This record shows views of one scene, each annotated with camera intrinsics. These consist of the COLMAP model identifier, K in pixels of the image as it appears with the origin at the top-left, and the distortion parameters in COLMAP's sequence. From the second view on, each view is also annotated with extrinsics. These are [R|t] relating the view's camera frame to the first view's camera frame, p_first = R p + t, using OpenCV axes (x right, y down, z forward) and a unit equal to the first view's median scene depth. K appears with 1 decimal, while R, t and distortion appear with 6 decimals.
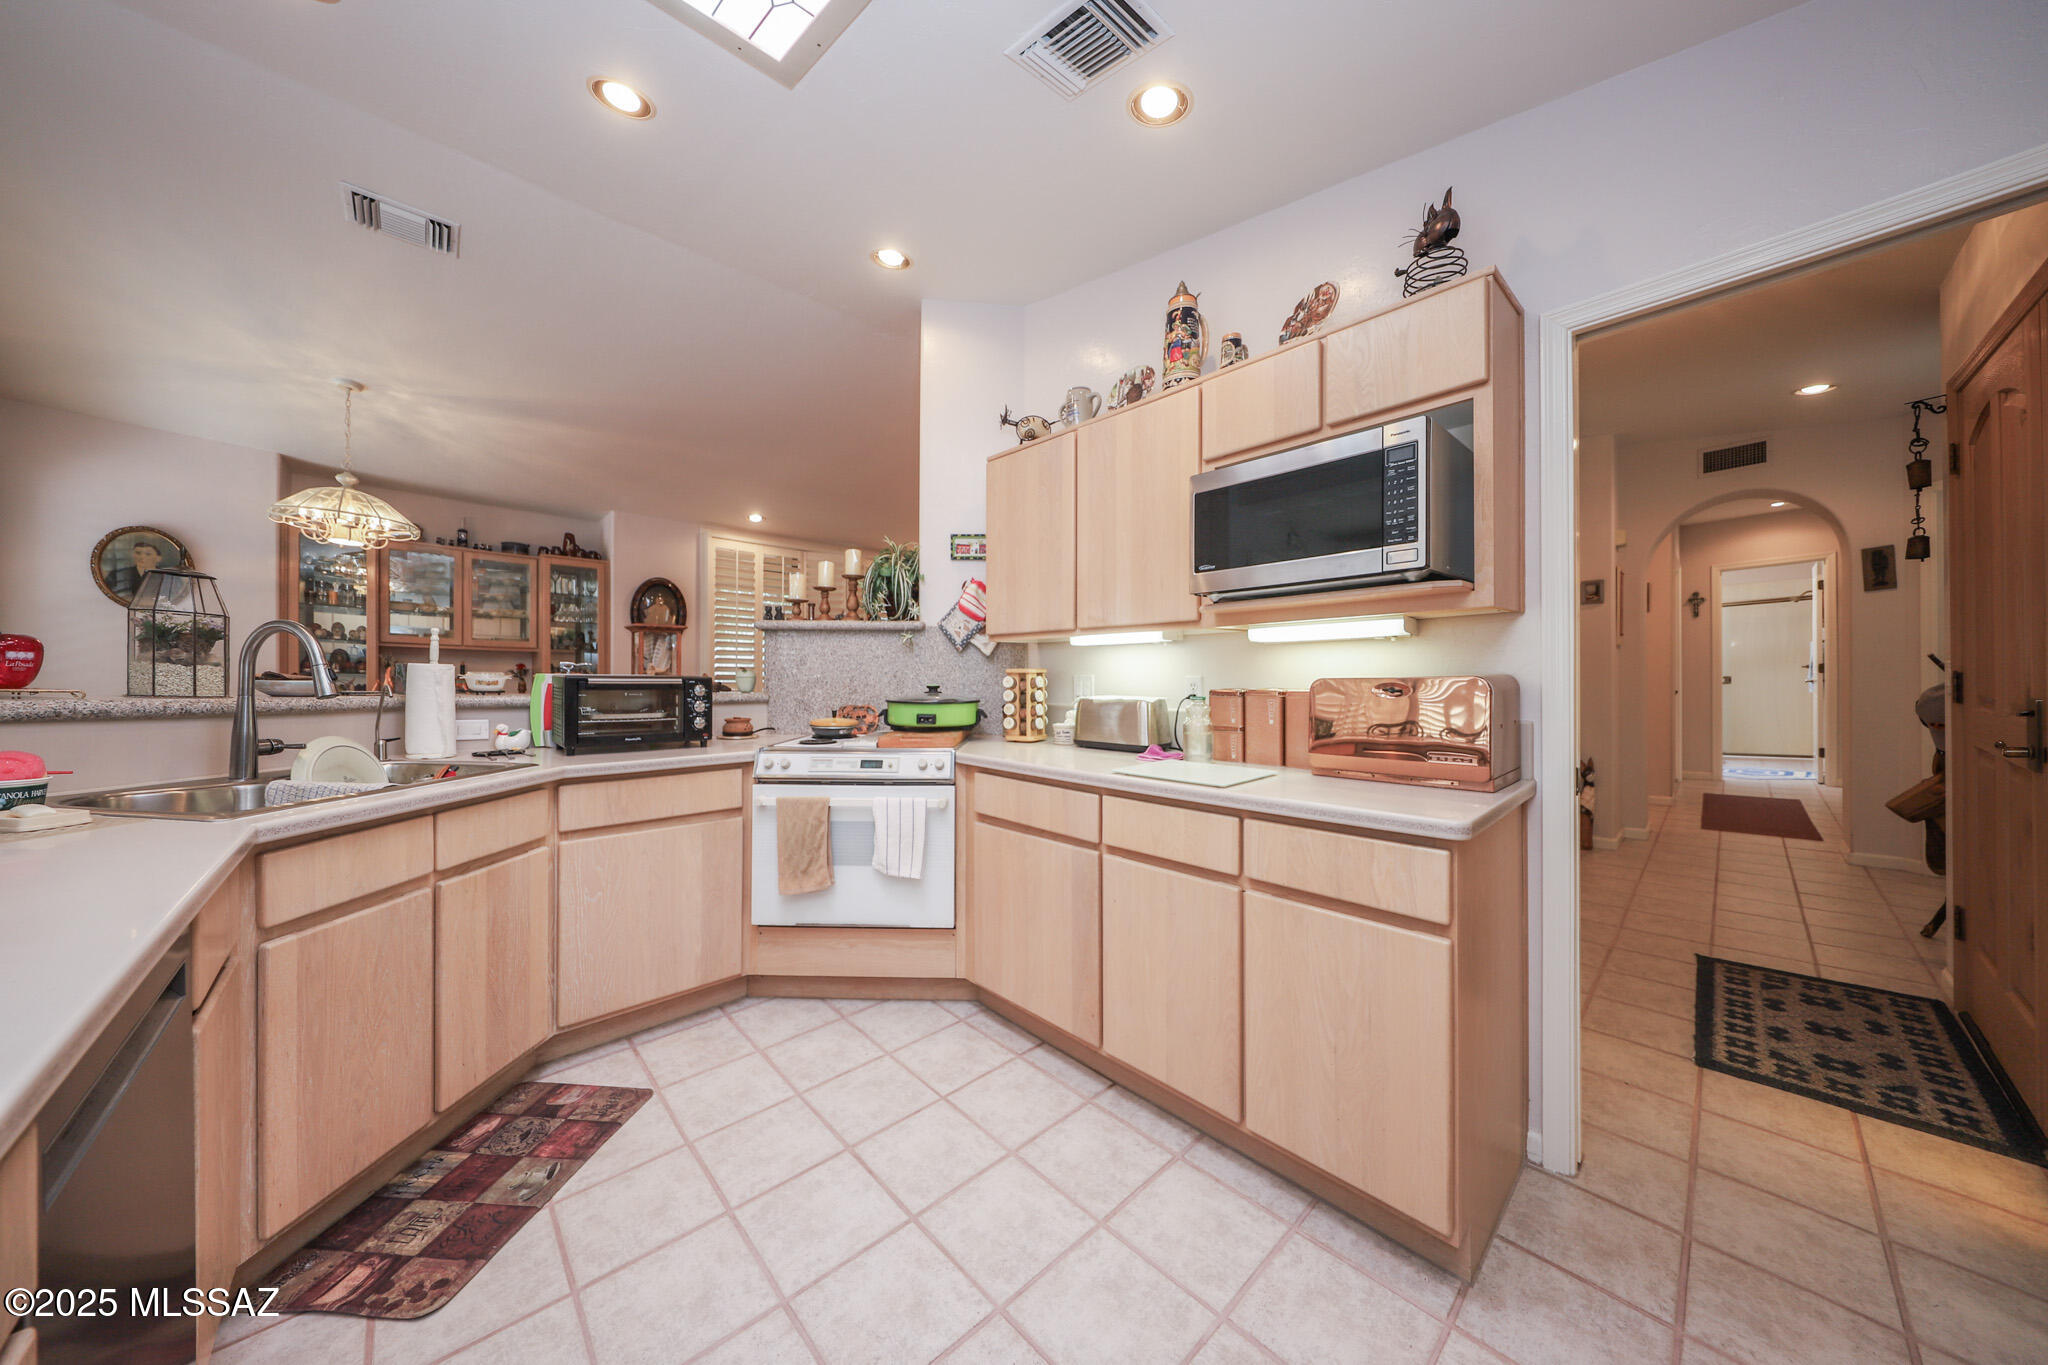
lens RADIAL K [[671.7, 0, 1027.6], [0, 671.7, 678.2], [0, 0, 1]] dist [0.005451, -0.000104]
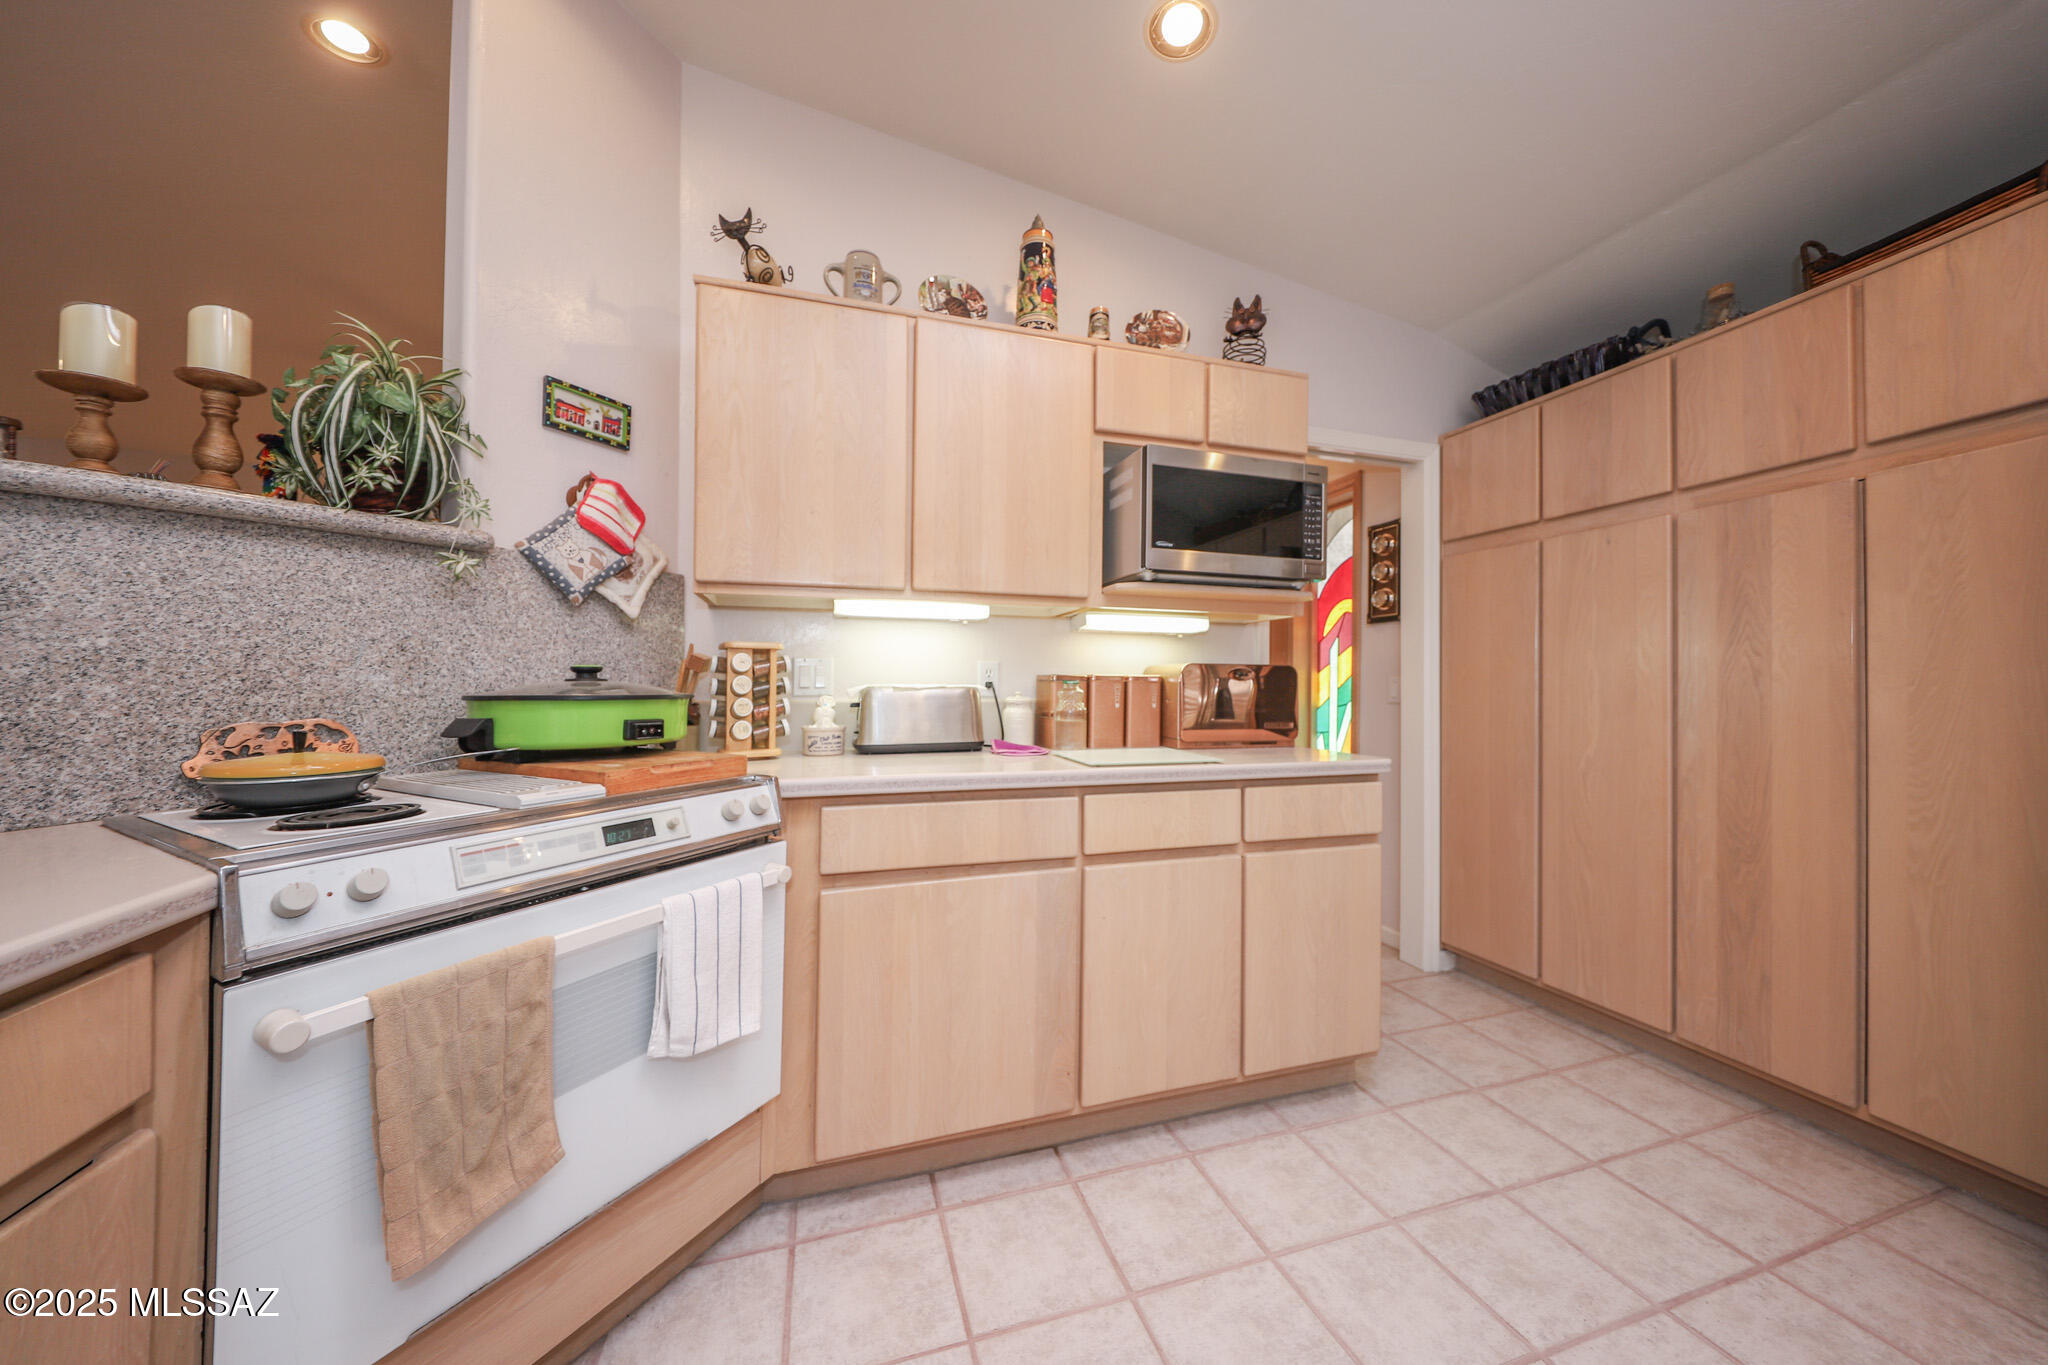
lens RADIAL K [[671.7, 0, 1026.5], [0, 671.7, 678.3], [0, 0, 1]] dist [0.005451, -0.000104]
pose [[0.439052, 0.000824, 0.898461, -0.509983], [0.001878, 0.999997, -0.001835, 0.023425], [-0.898460, 0.002493, 0.439049, 0.541999]]
